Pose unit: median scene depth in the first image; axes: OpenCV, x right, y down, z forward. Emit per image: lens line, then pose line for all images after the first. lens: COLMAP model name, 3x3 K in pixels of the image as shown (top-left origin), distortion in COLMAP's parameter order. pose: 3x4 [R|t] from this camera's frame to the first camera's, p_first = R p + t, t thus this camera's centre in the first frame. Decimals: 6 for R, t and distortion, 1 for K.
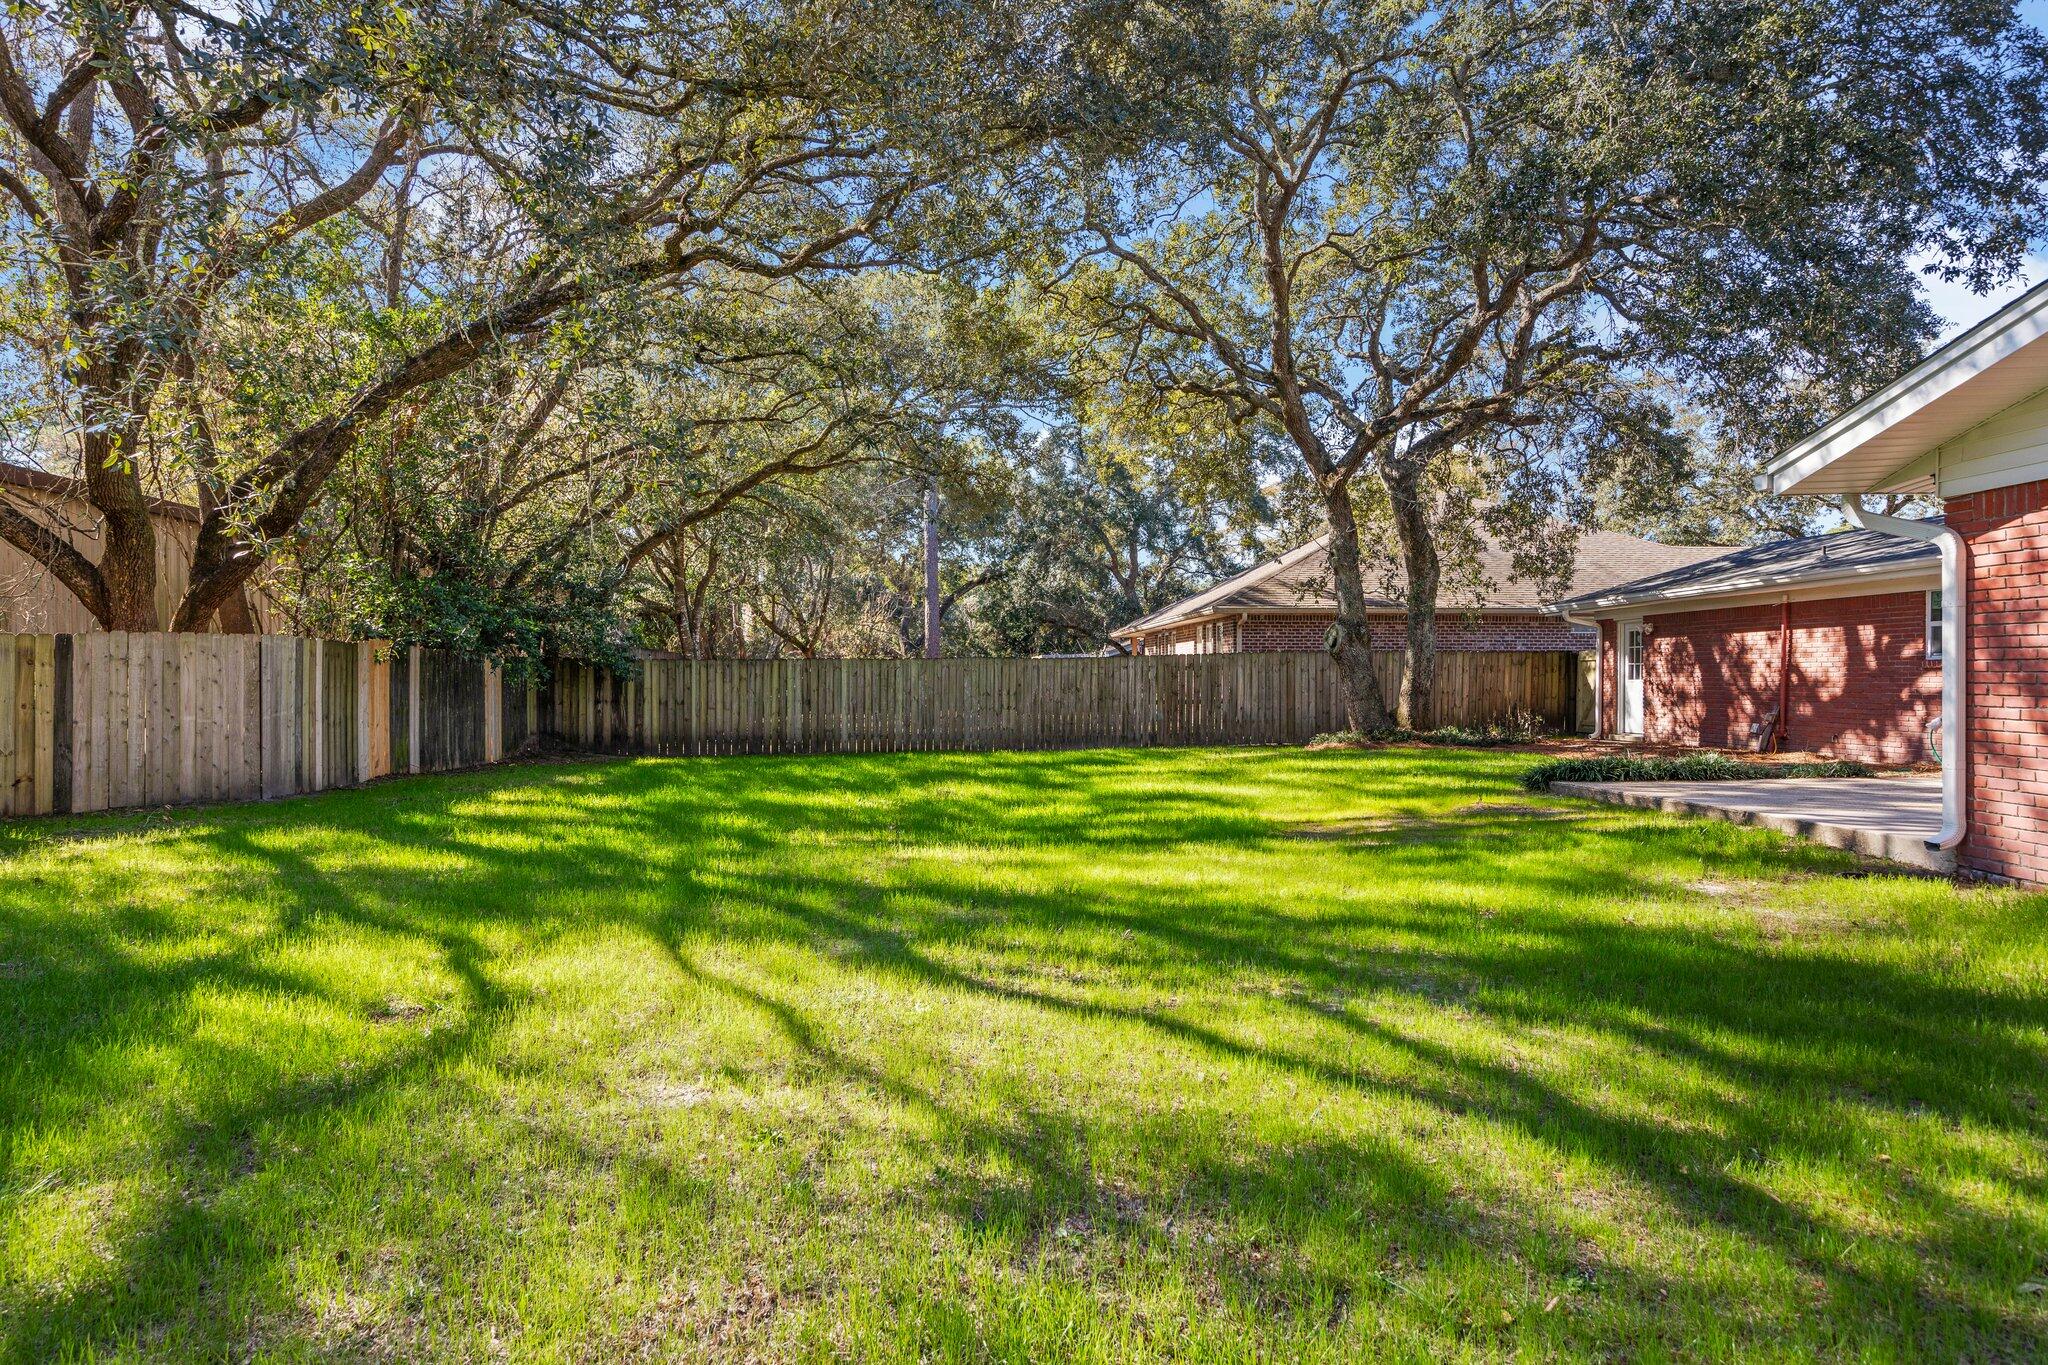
lens RADIAL K [[1177.9, 0, 1024.0], [0, 1177.9, 682.5], [0, 0, 1]] dist [0.019701, 0.000673]
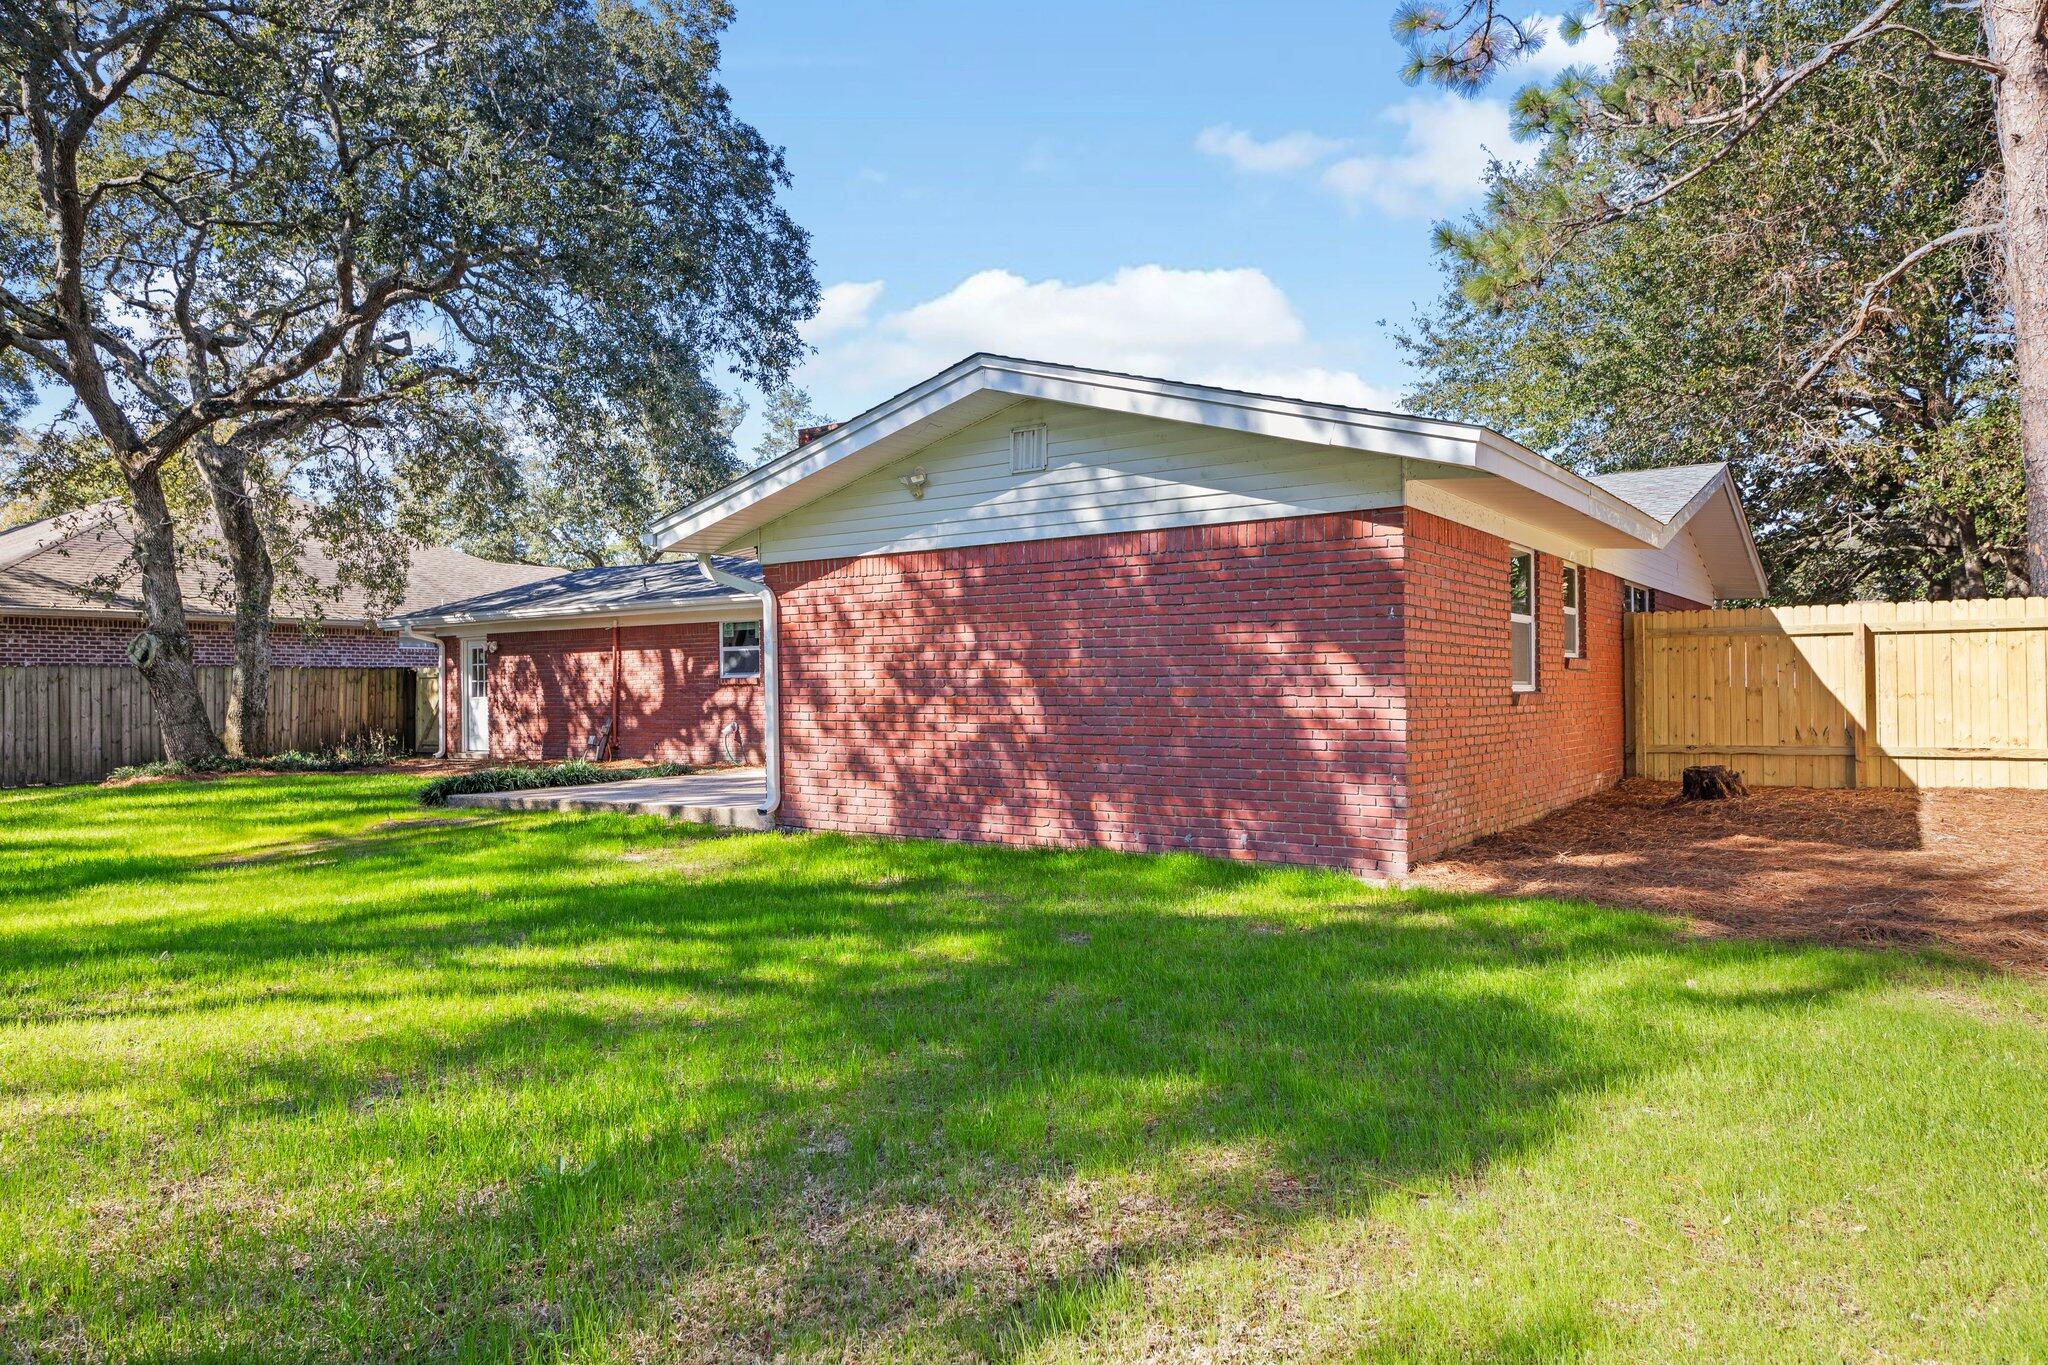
lens RADIAL K [[1373.4, 0, 1024.0], [0, 1373.4, 682.5], [0, 0, 1]] dist [0.001971, 0.000287]
pose [[0.622364, -0.000133, 0.782728, -0.128052], [0.011775, 0.999888, -0.009192, 0.001193], [-0.782639, 0.014938, 0.622296, -0.103020]]
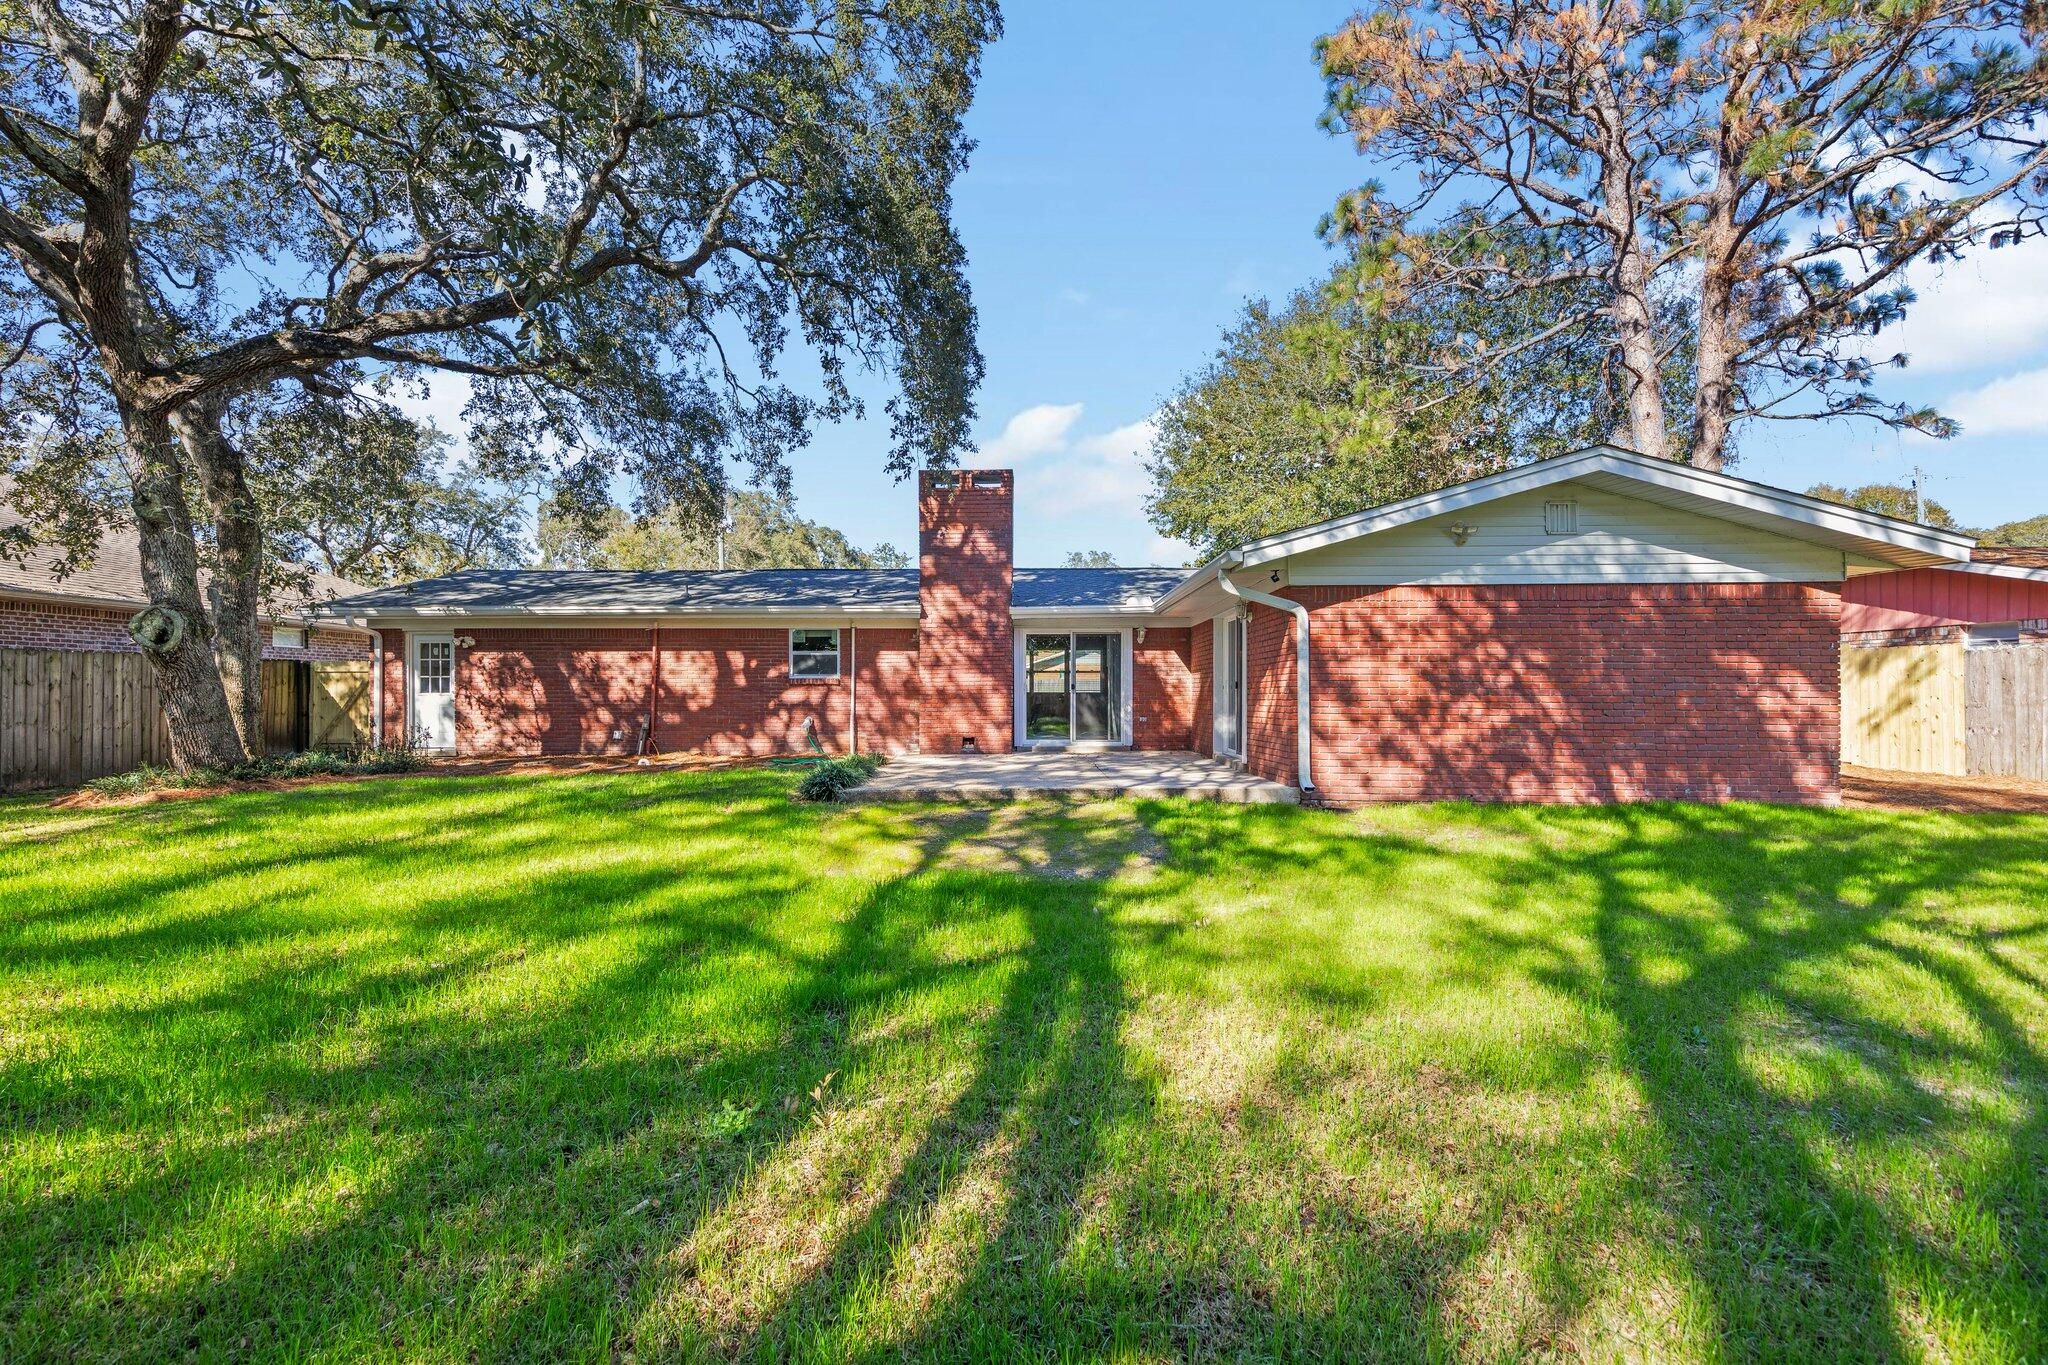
lens RADIAL K [[935.6, 0, 1024.0], [0, 935.6, 682.5], [0, 0, 1]] dist [0.019733, 0.000131]
pose [[0.089748, 0.016108, 0.995834, -0.251623], [0.001452, 0.999866, -0.016305, 0.002471], [-0.995963, 0.002909, 0.089712, 0.524541]]
